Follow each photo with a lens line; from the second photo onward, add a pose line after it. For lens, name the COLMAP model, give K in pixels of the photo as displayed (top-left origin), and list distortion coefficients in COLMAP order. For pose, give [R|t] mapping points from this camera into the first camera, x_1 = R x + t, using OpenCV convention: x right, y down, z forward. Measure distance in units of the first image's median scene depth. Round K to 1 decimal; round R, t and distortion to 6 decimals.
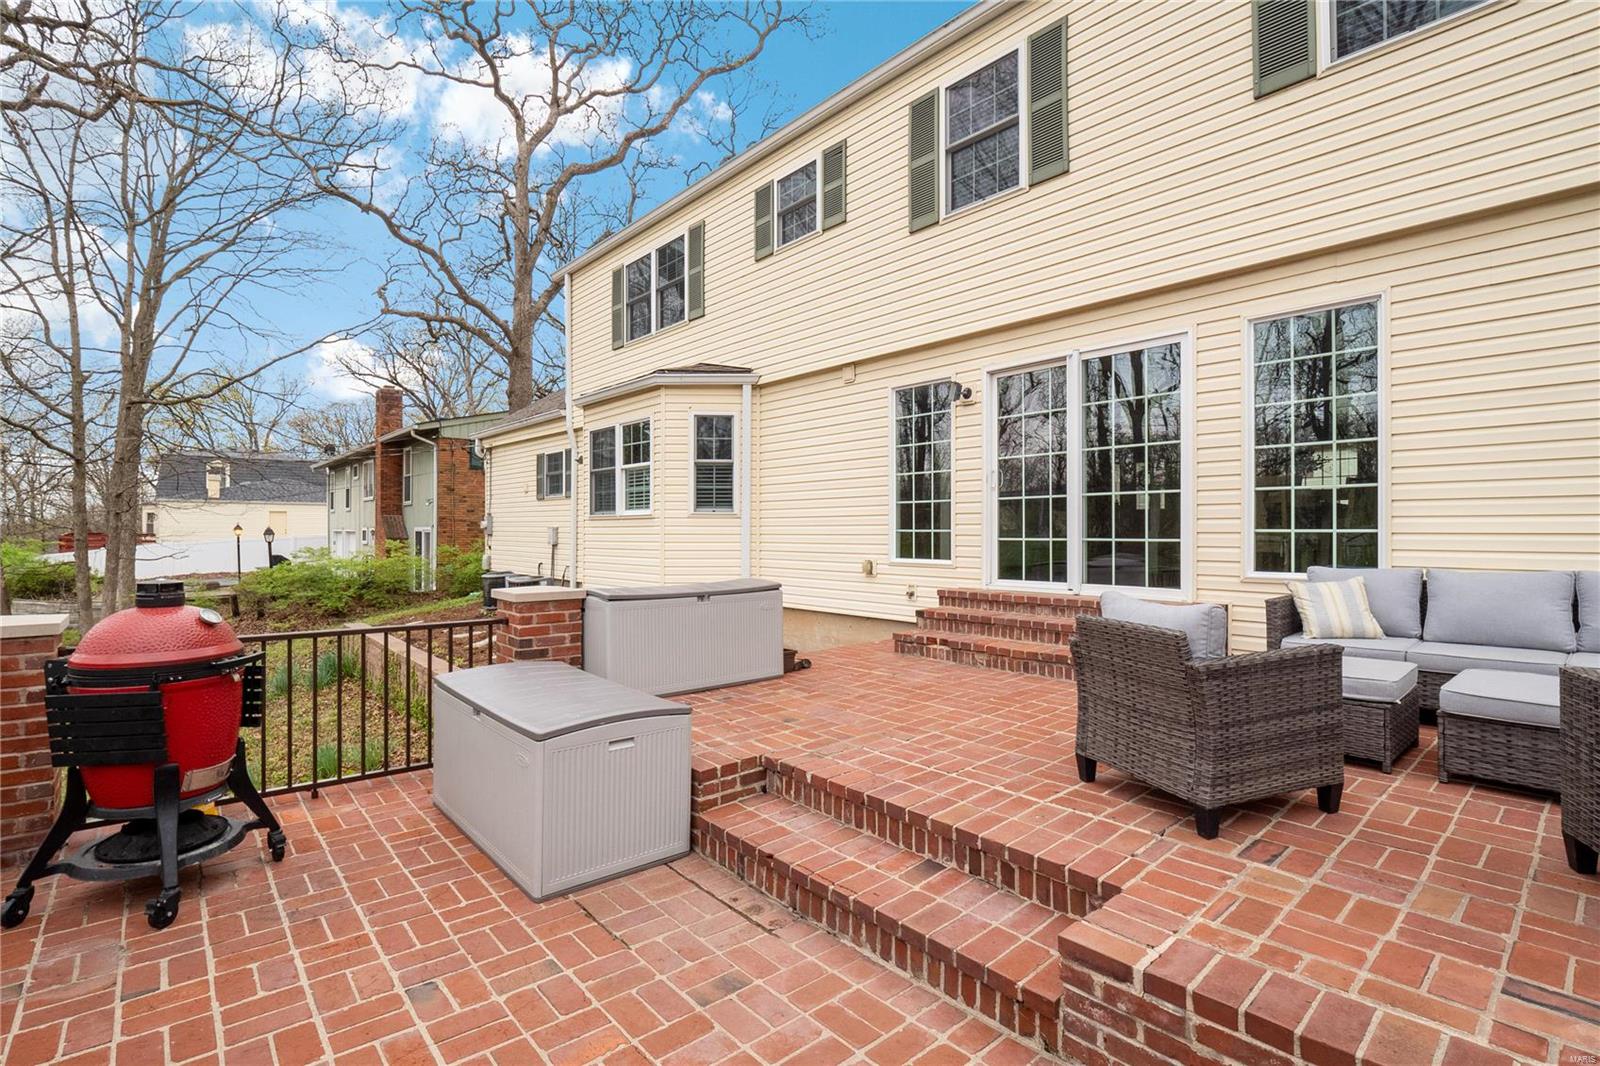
lens RADIAL K [[760.1, 0, 801.1], [0, 760.1, 541.6], [0, 0, 1]] dist [-0.001696, -0.000466]
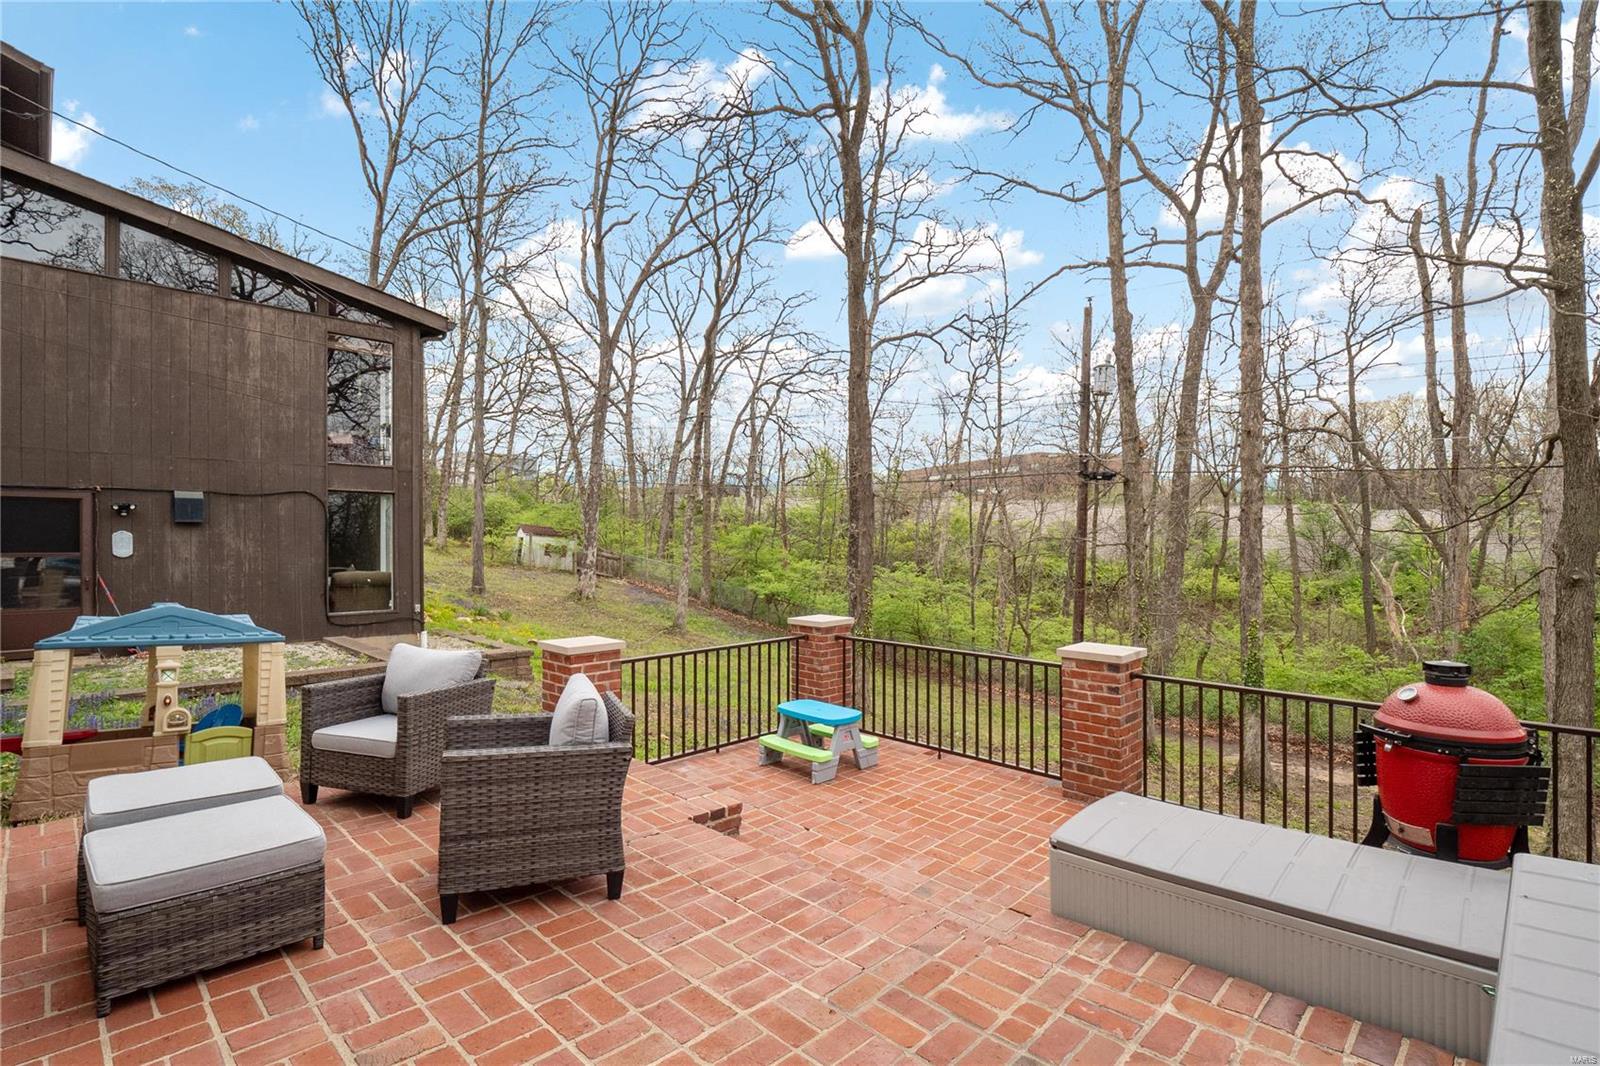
lens RADIAL K [[760.1, 0, 801.1], [0, 760.1, 541.6], [0, 0, 1]] dist [-0.001696, -0.000466]
pose [[-0.996900, -0.006873, -0.078374, 0.193890], [-0.007658, 0.999923, 0.009728, -0.116707], [0.078301, 0.010298, -0.996877, 1.692066]]
